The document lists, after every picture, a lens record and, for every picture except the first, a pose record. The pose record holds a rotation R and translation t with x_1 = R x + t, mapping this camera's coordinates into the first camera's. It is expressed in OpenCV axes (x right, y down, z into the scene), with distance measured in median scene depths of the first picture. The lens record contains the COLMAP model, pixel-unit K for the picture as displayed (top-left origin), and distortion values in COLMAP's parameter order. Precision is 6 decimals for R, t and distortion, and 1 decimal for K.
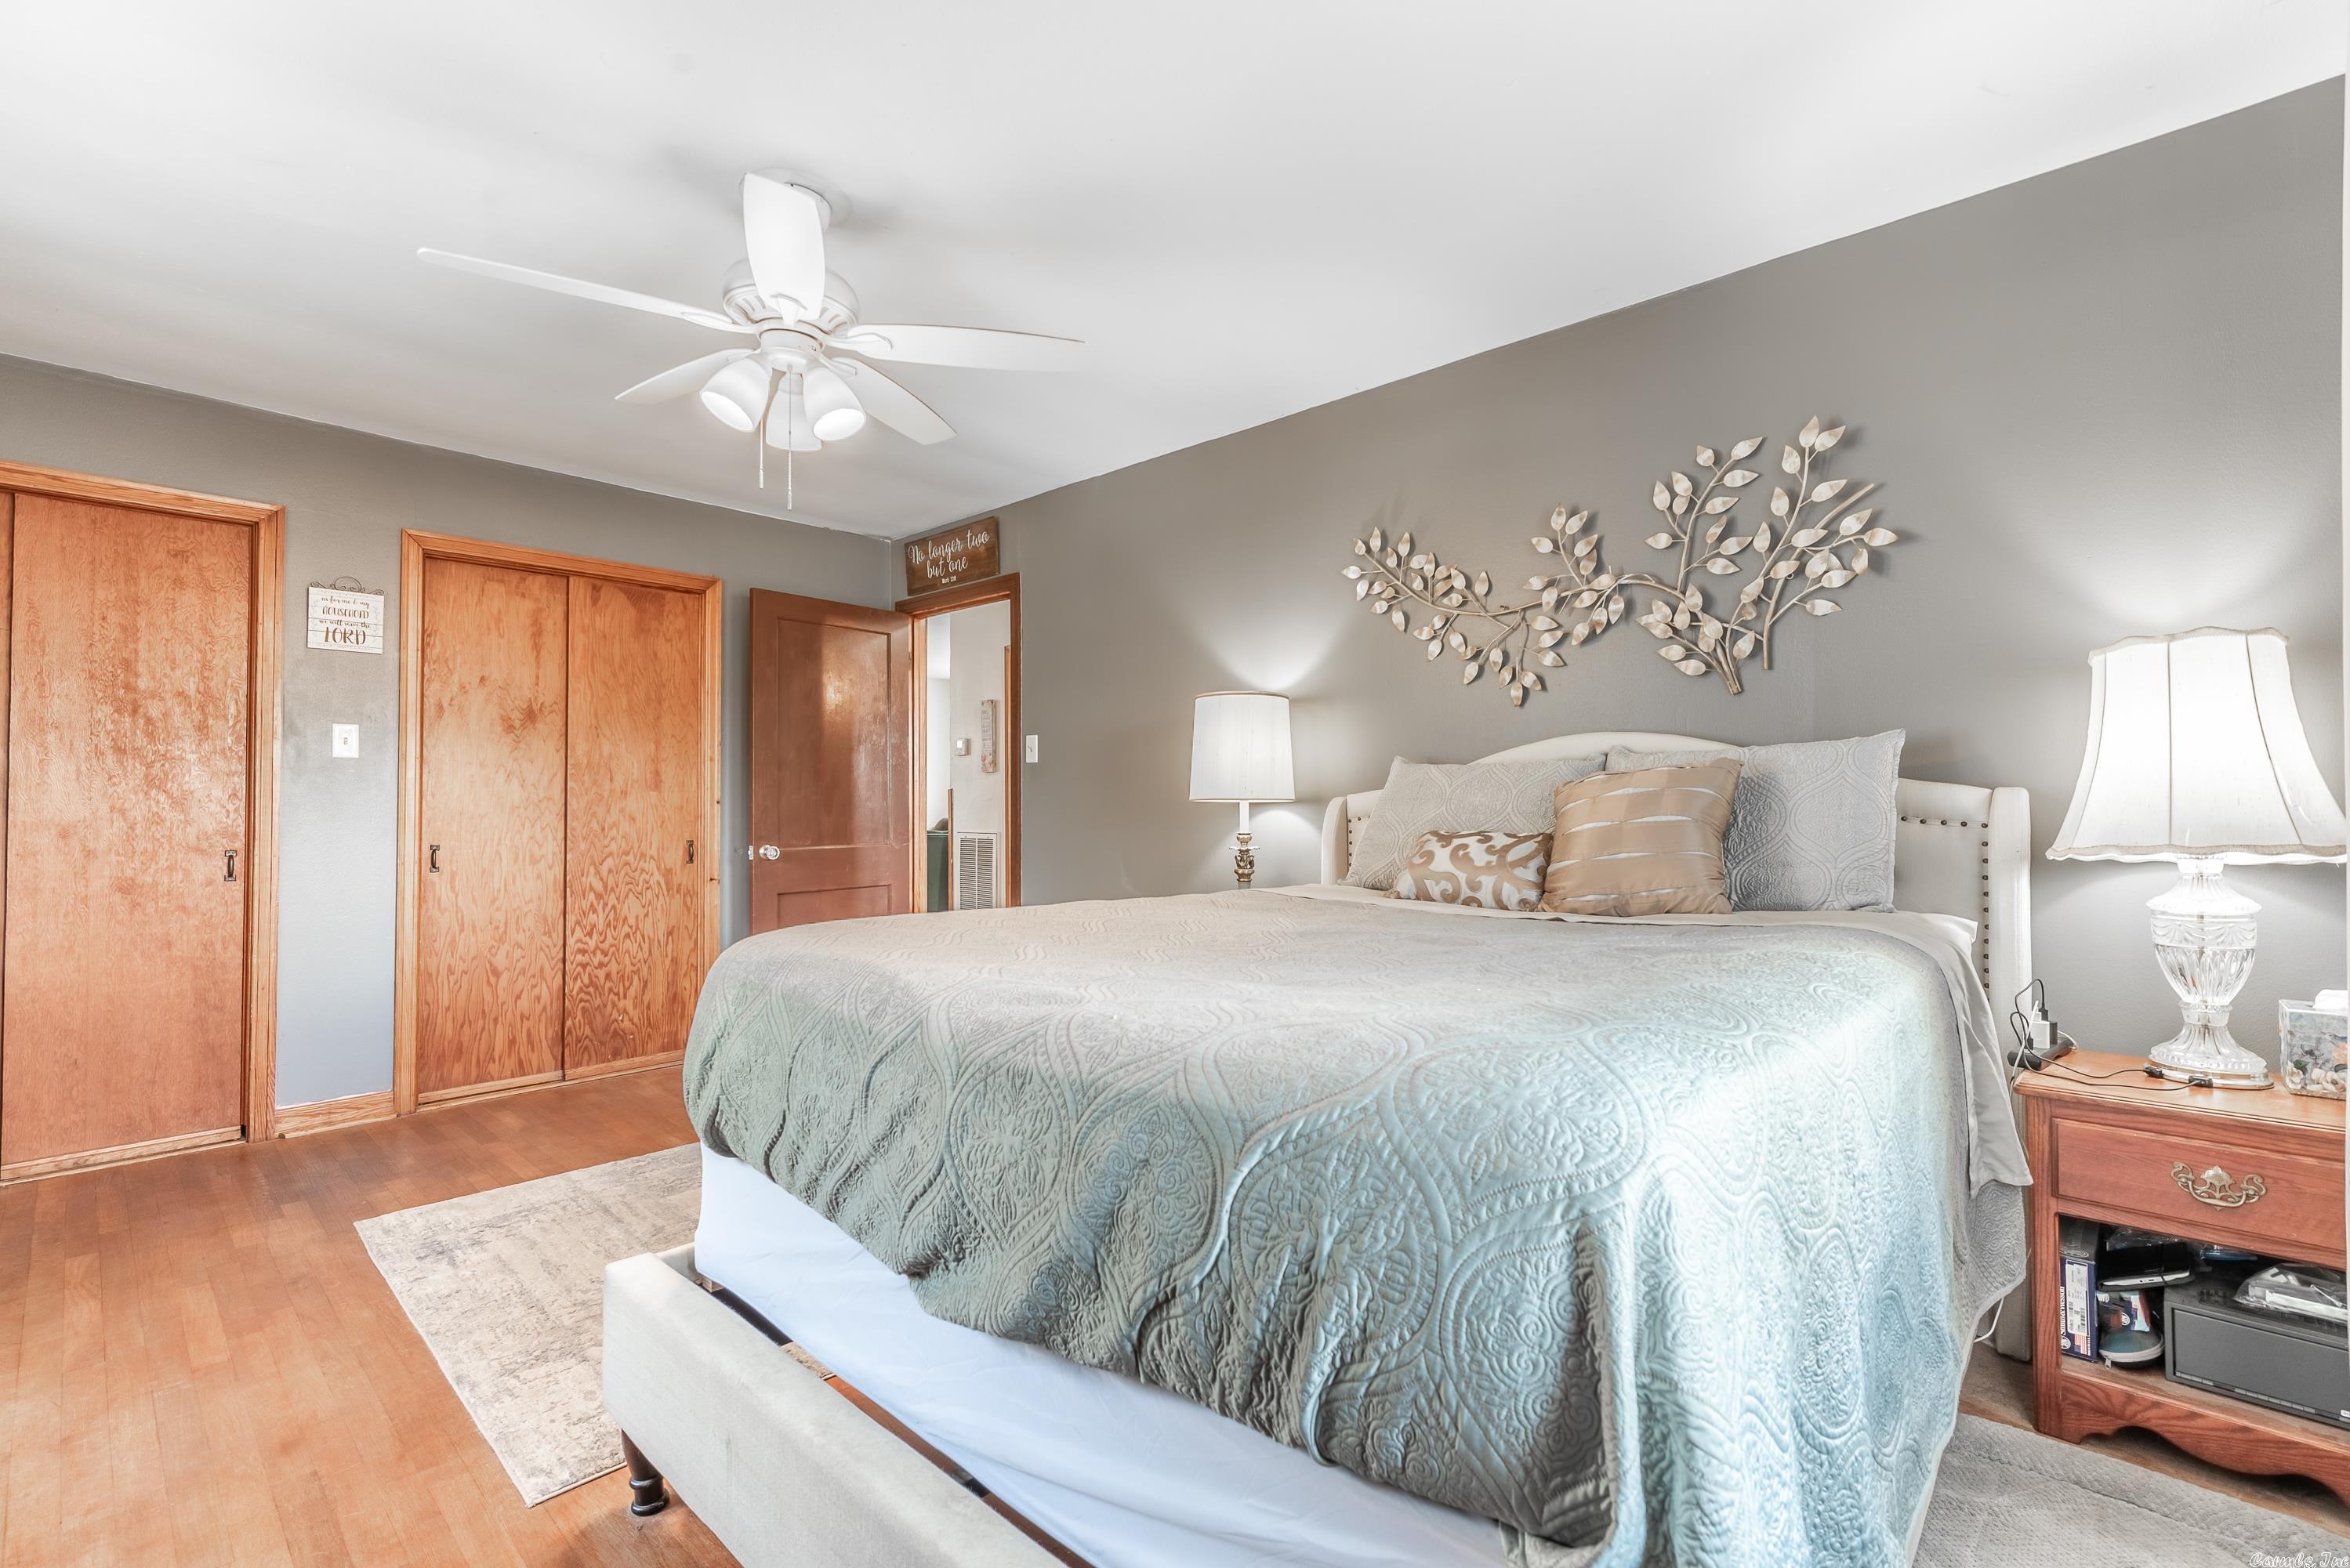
lens RADIAL K [[1022.7, 0, 1169.8], [0, 1022.7, 787.4], [0, 0, 1]] dist [-0.000155, -0.000125]
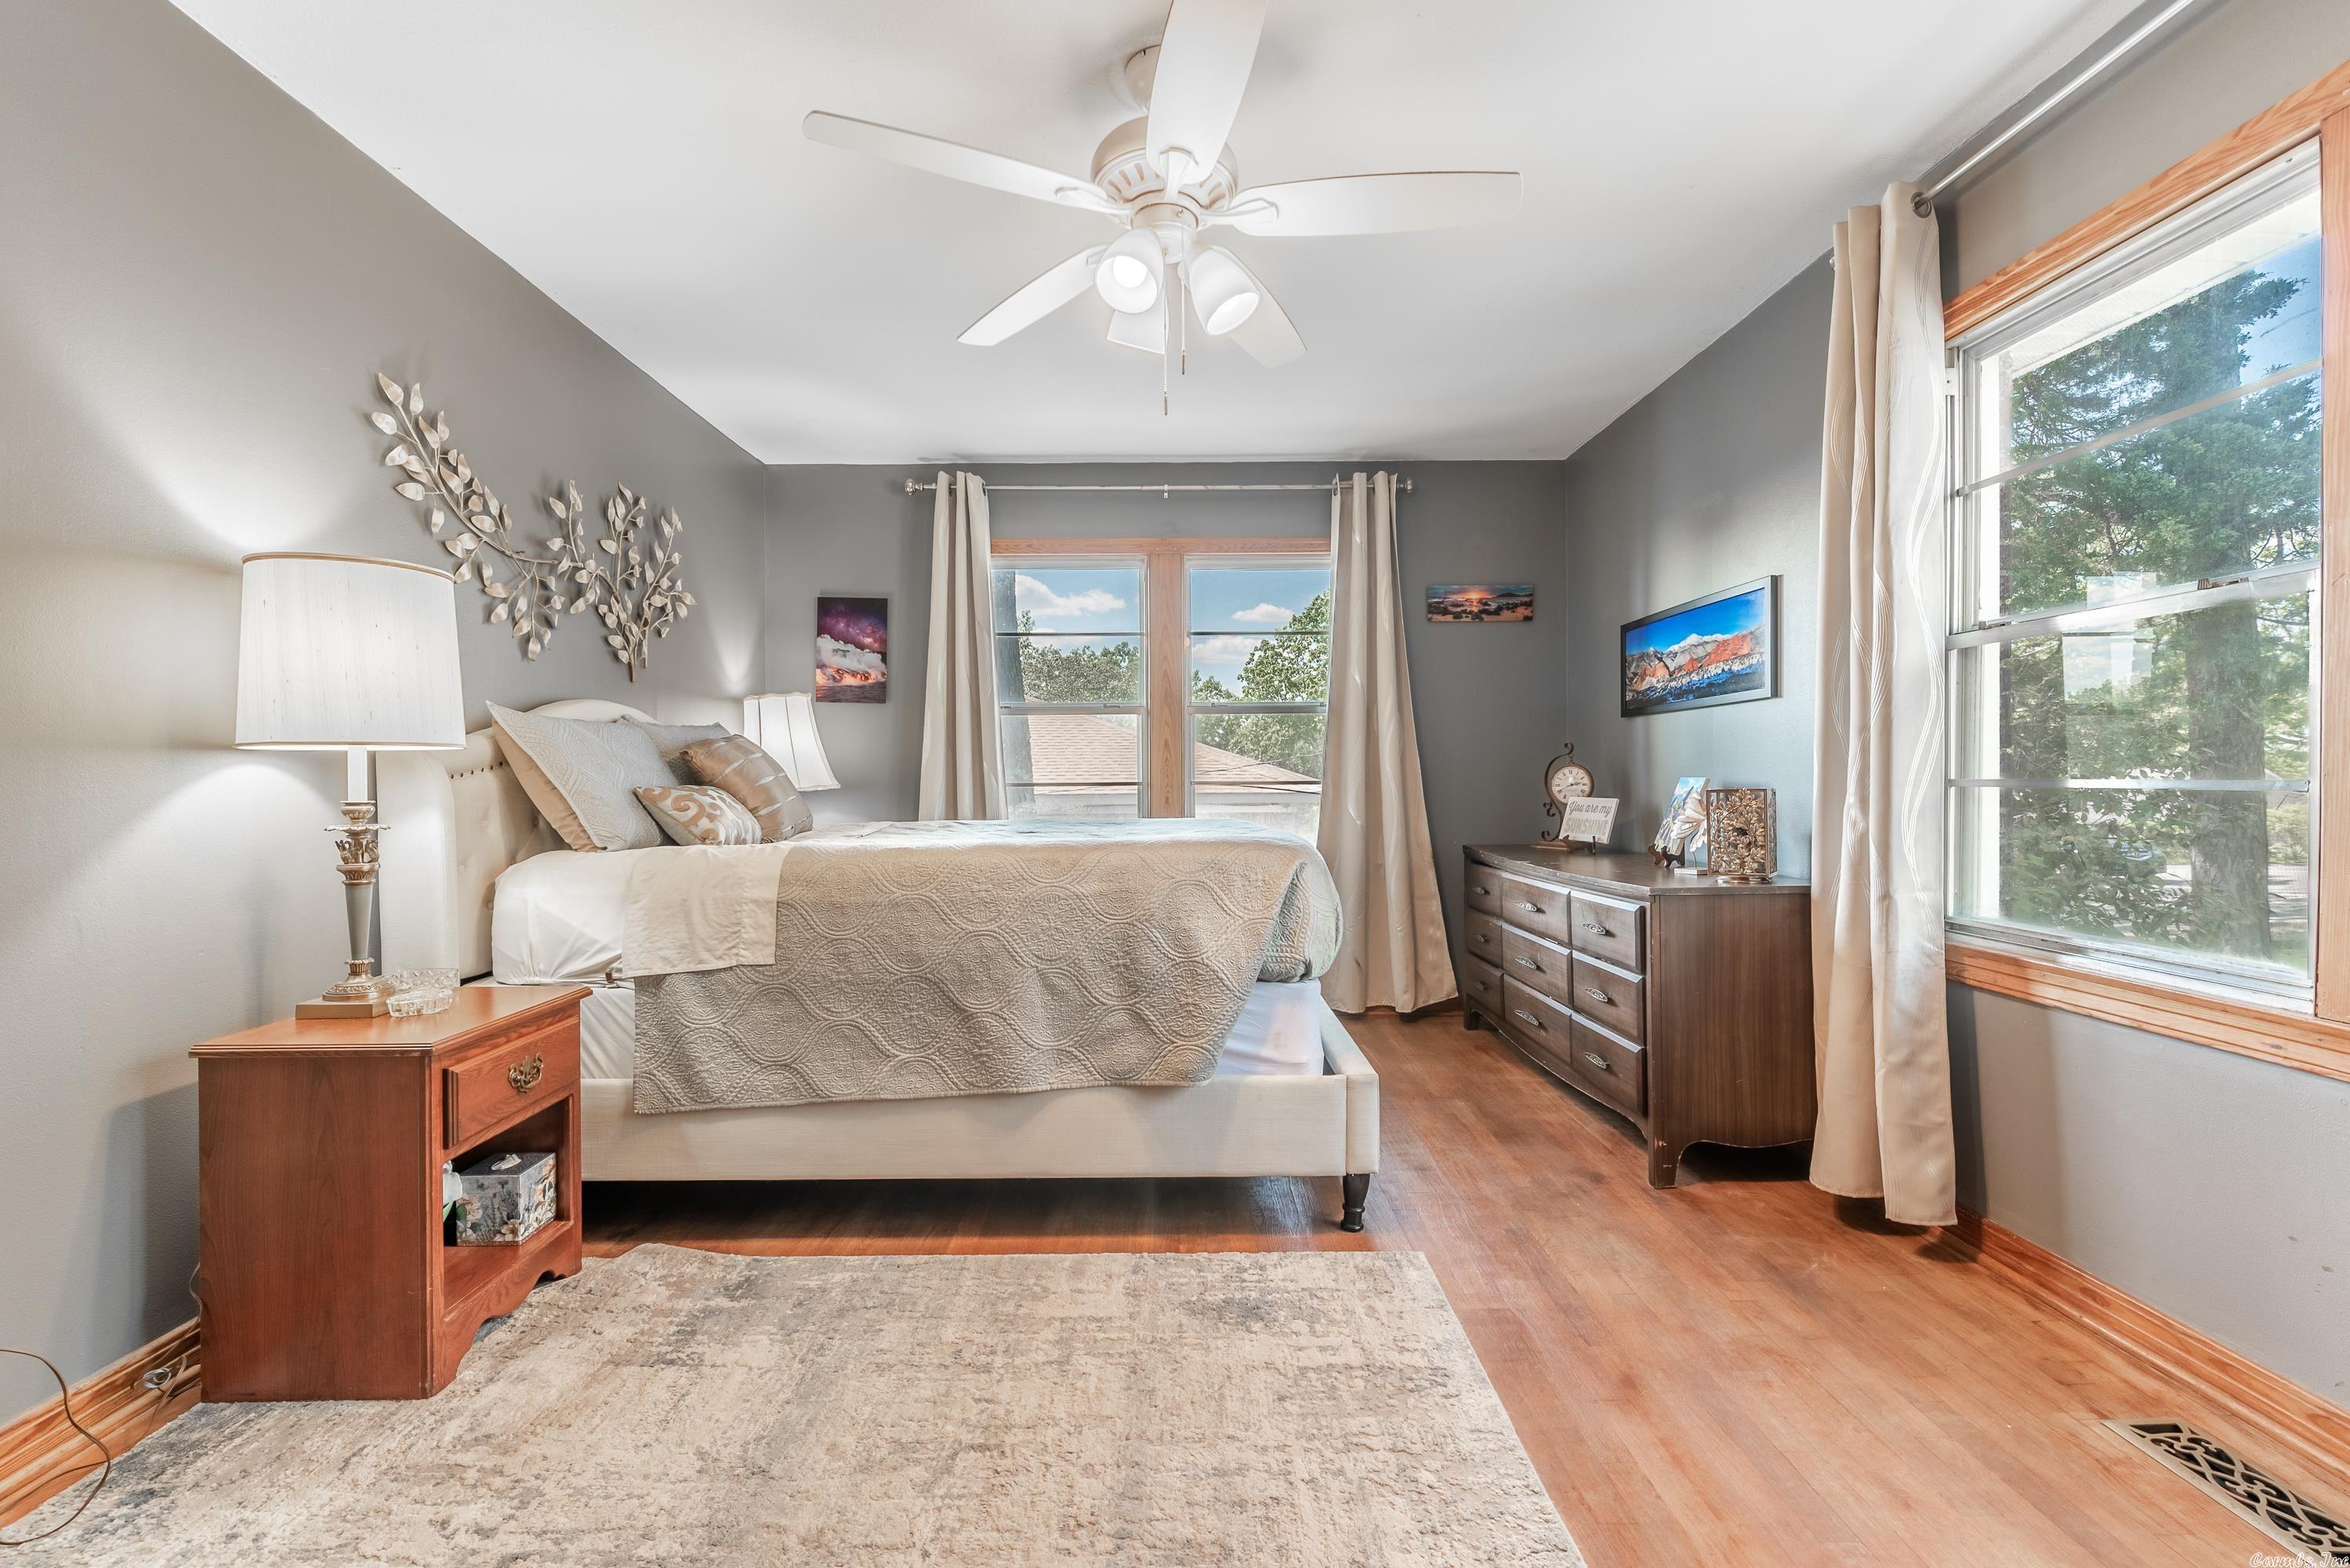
lens RADIAL K [[1022.7, 0, 1171.2], [0, 1022.7, 789.9], [0, 0, 1]] dist [-0.000155, -0.000125]
pose [[-0.681784, 0.005866, 0.731530, -0.939420], [-0.003735, 0.999927, -0.011499, 0.061316], [-0.731544, -0.010572, -0.681712, 1.463011]]
